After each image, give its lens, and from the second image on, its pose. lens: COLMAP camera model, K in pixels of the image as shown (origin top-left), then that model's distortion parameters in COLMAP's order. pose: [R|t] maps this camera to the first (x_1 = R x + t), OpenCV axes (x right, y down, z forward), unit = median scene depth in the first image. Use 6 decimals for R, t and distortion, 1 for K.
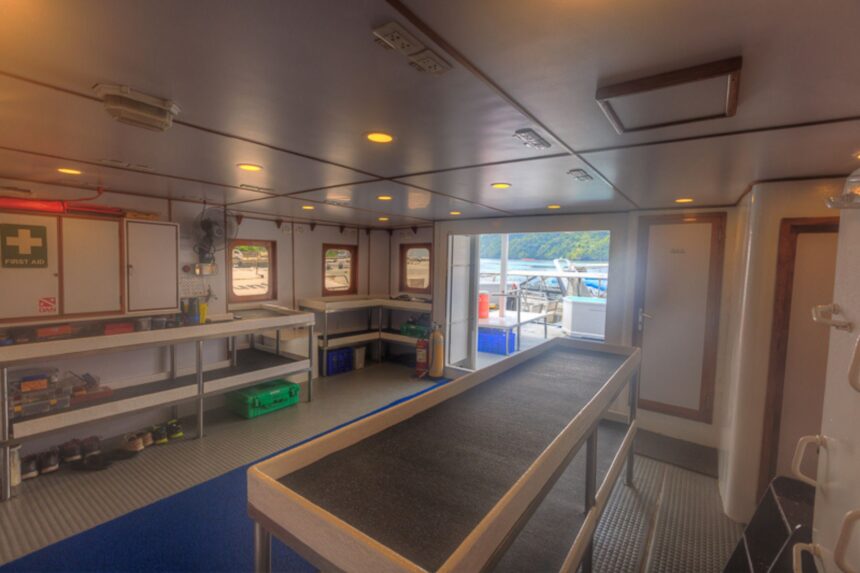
lens RADIAL K [[391.0, 0, 430.0], [0, 391.0, 286.5], [0, 0, 1]] dist [-0.000749, -0.000080]
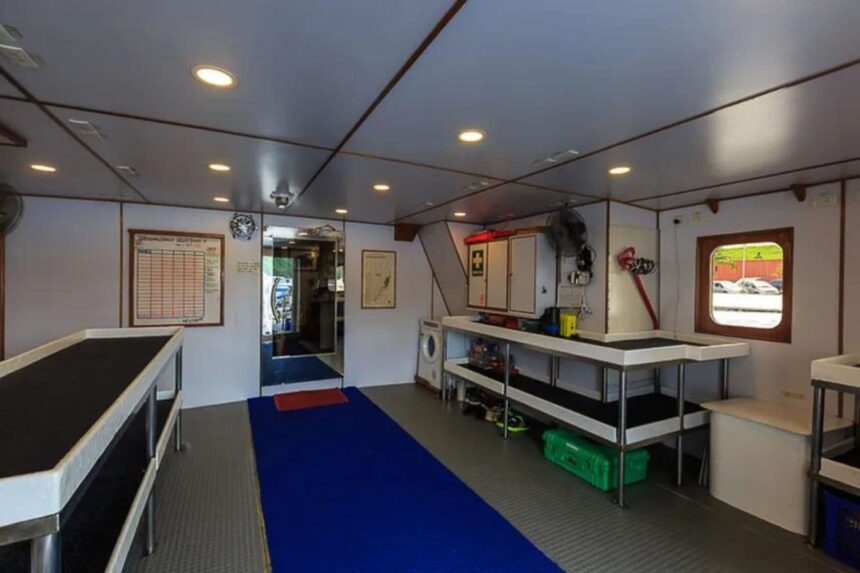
lens RADIAL K [[391.0, 0, 430.0], [0, 391.0, 286.5], [0, 0, 1]] dist [-0.000749, -0.000080]
pose [[-0.450550, 0.000698, -0.892751, 0.450249], [-0.067158, 0.997140, 0.034672, -0.039957], [0.890222, 0.075577, -0.449214, 1.320231]]
